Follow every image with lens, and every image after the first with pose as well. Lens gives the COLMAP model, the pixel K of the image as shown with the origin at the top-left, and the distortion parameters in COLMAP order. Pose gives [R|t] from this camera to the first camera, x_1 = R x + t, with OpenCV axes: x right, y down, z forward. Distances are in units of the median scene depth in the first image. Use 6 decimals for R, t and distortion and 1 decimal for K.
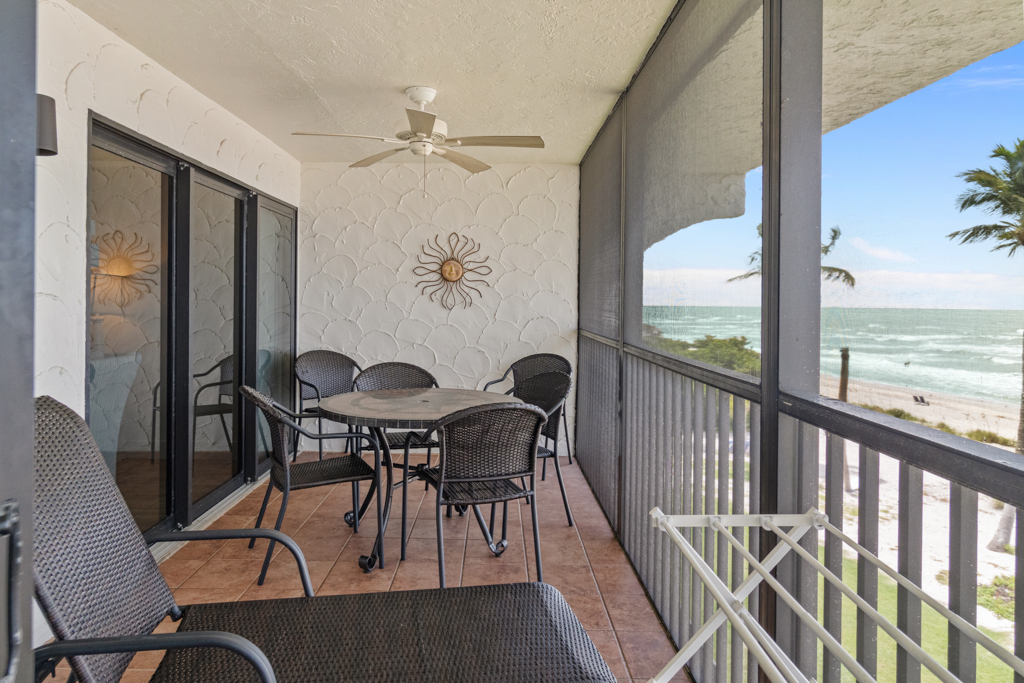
lens RADIAL K [[643.7, 0, 512.8], [0, 643.7, 311.8], [0, 0, 1]] dist [0.000519, -0.000031]
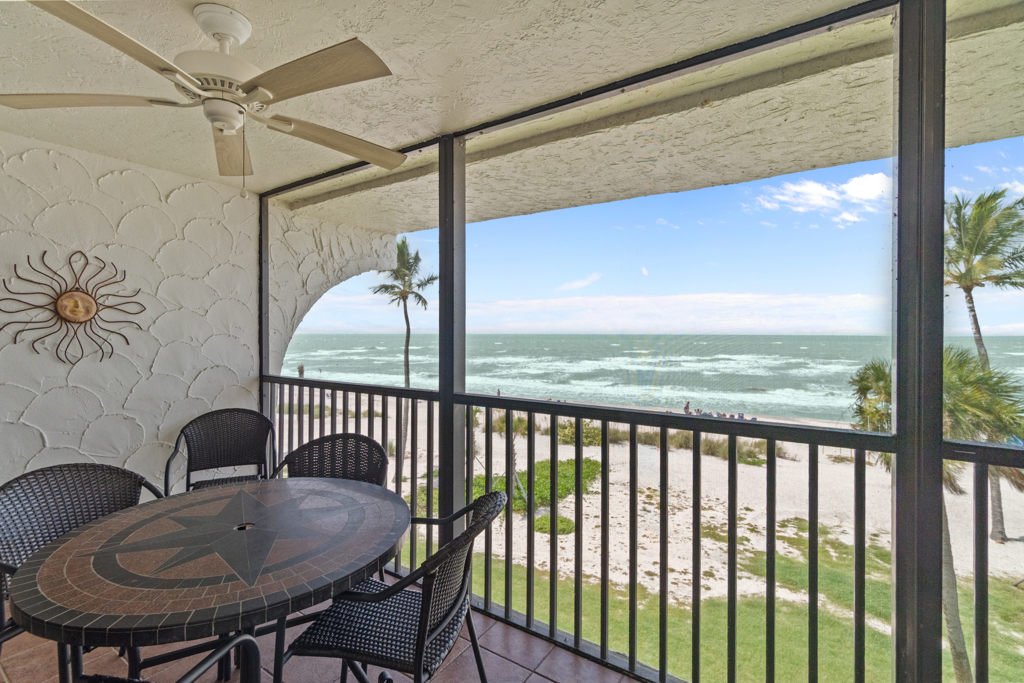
lens RADIAL K [[466.8, 0, 500.4], [0, 466.8, 339.8], [0, 0, 1]] dist [-0.000536, -0.000137]
pose [[0.587116, -0.018161, 0.809299, -0.231283], [0.013601, 0.999828, 0.012570, -0.028898], [-0.809388, 0.003627, 0.587263, 0.345266]]
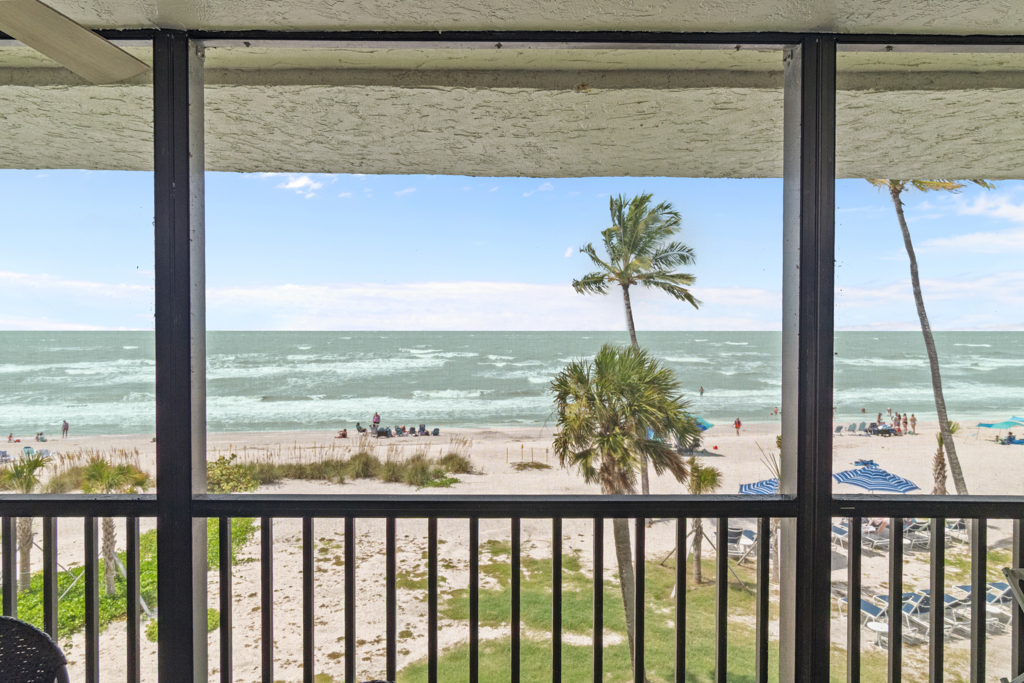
lens RADIAL K [[631.5, 0, 499.9], [0, 631.5, 340.0], [0, 0, 1]] dist [-0.002887, 0.000422]
pose [[0.016813, -0.029494, 0.999424, -0.228208], [0.011519, 0.999504, 0.029302, -0.066417], [-0.999792, 0.011020, 0.017144, 0.477975]]
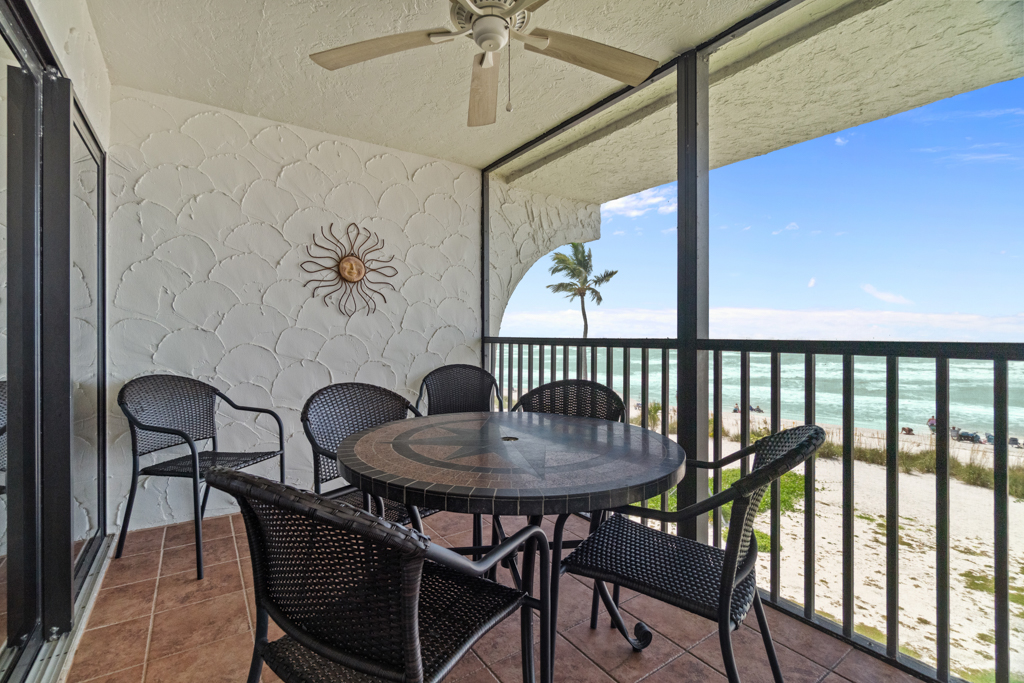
lens RADIAL K [[451.3, 0, 498.7], [0, 451.3, 339.4], [0, 0, 1]] dist [0.002680, 0.000229]
pose [[0.841832, -0.014990, 0.539531, -0.248694], [0.015493, 0.999873, 0.003605, 0.026737], [-0.539517, 0.005324, 0.841958, 0.412927]]
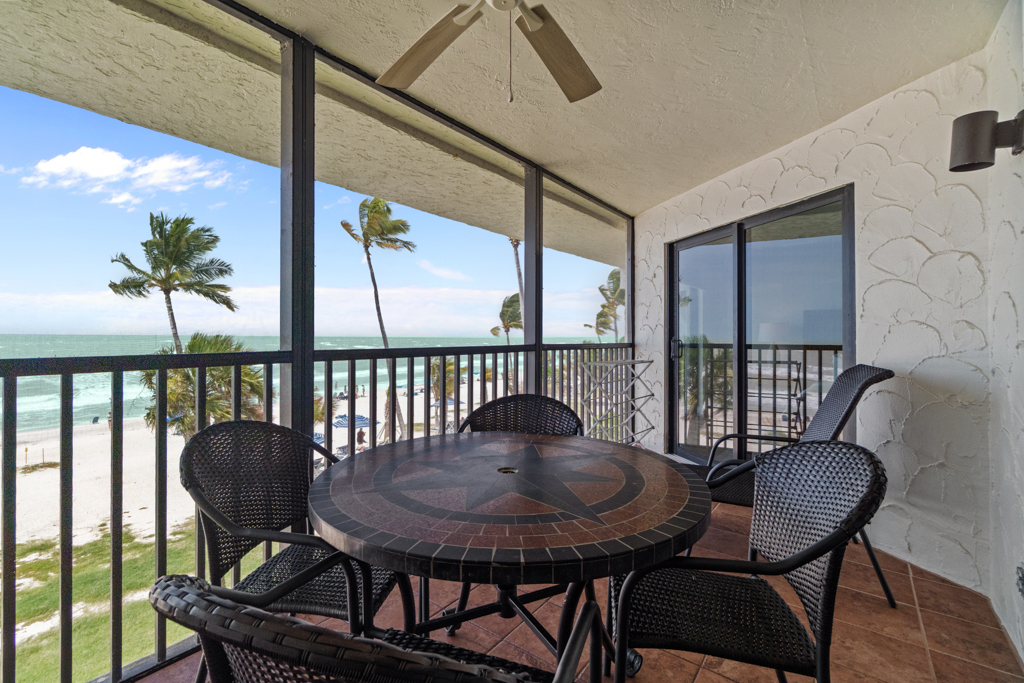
lens RADIAL K [[448.6, 0, 497.5], [0, 448.6, 332.8], [0, 0, 1]] dist [-0.010345, 0.000324]
pose [[-0.766858, -0.008965, 0.641754, -0.244770], [-0.002658, 0.999938, 0.010792, 0.011204], [-0.641811, 0.006570, -0.766834, 0.843365]]
